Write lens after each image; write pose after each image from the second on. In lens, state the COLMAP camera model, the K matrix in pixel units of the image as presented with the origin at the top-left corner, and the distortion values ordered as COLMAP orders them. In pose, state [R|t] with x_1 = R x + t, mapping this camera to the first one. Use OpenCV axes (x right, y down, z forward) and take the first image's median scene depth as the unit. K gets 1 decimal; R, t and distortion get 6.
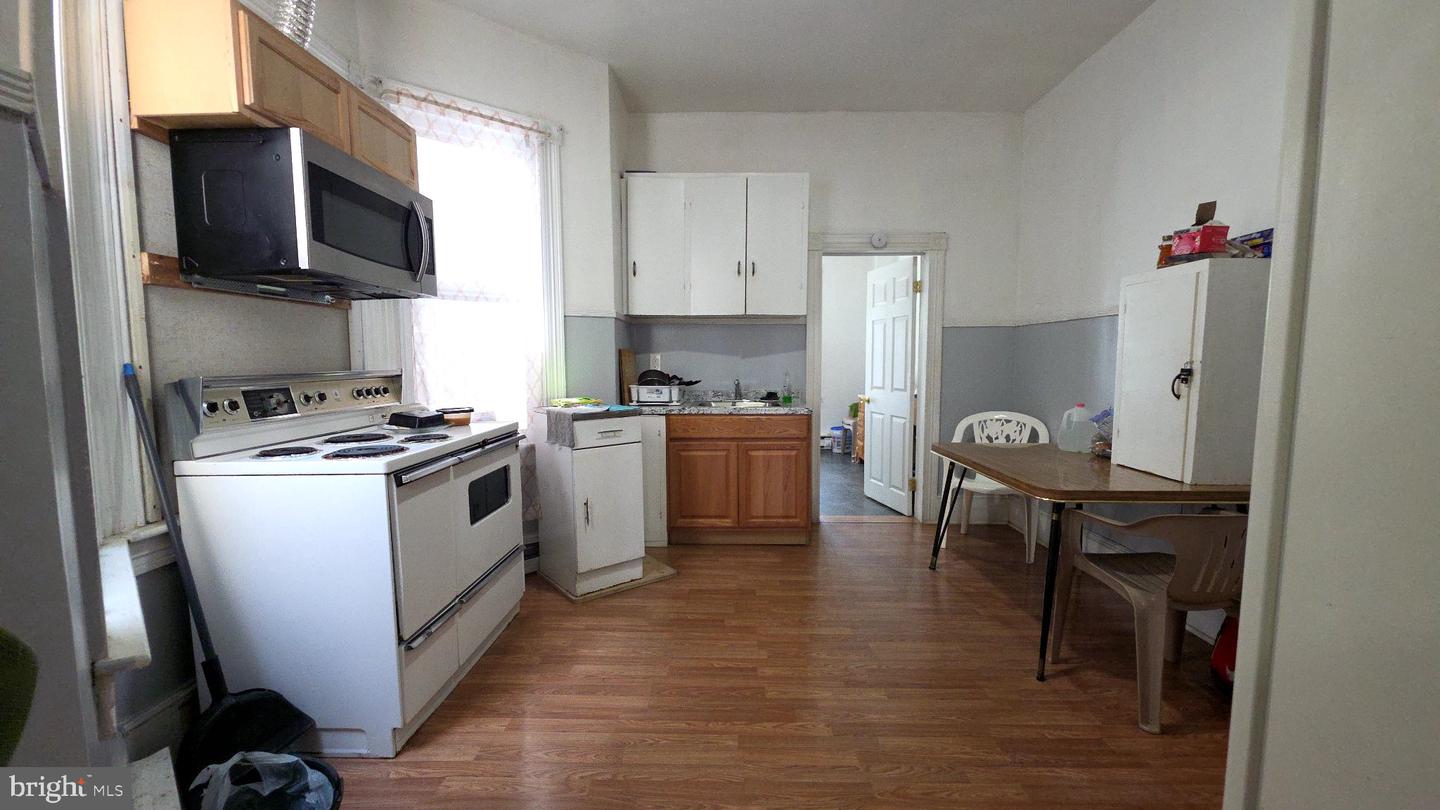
lens RADIAL K [[571.0, 0, 719.1], [0, 571.0, 407.3], [0, 0, 1]] dist [-0.000063, -0.000001]
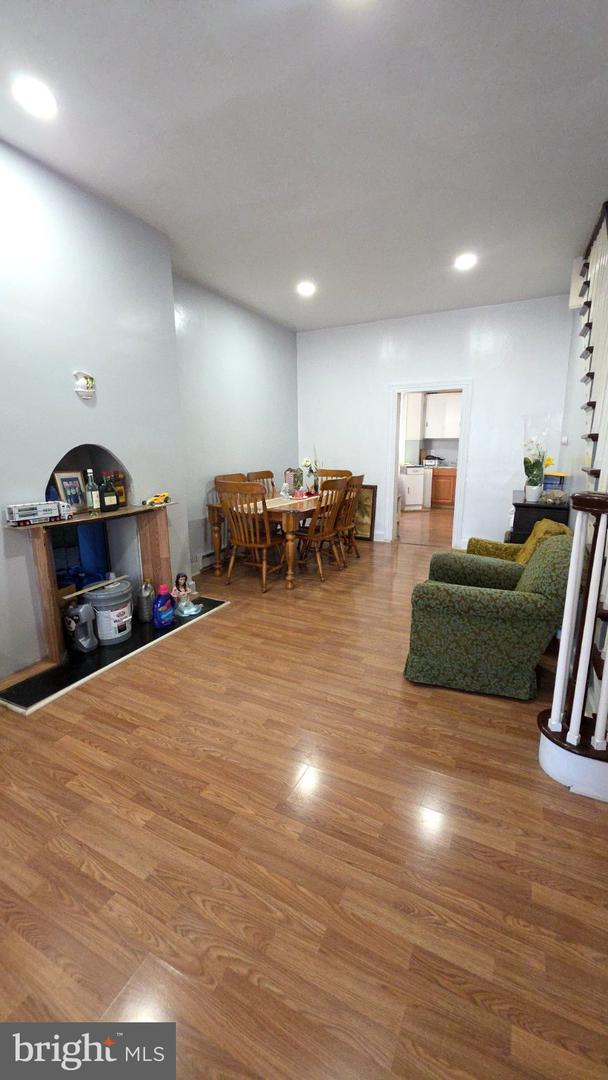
lens RADIAL K [[427.3, 0, 301.3], [0, 427.3, 543.5], [0, 0, 1]] dist [0.000129, -0.000059]
pose [[0.899861, 0.095448, -0.425605, 0.321250], [-0.035894, 0.988658, 0.145829, 0.109104], [0.434697, -0.115949, 0.893081, -1.634577]]
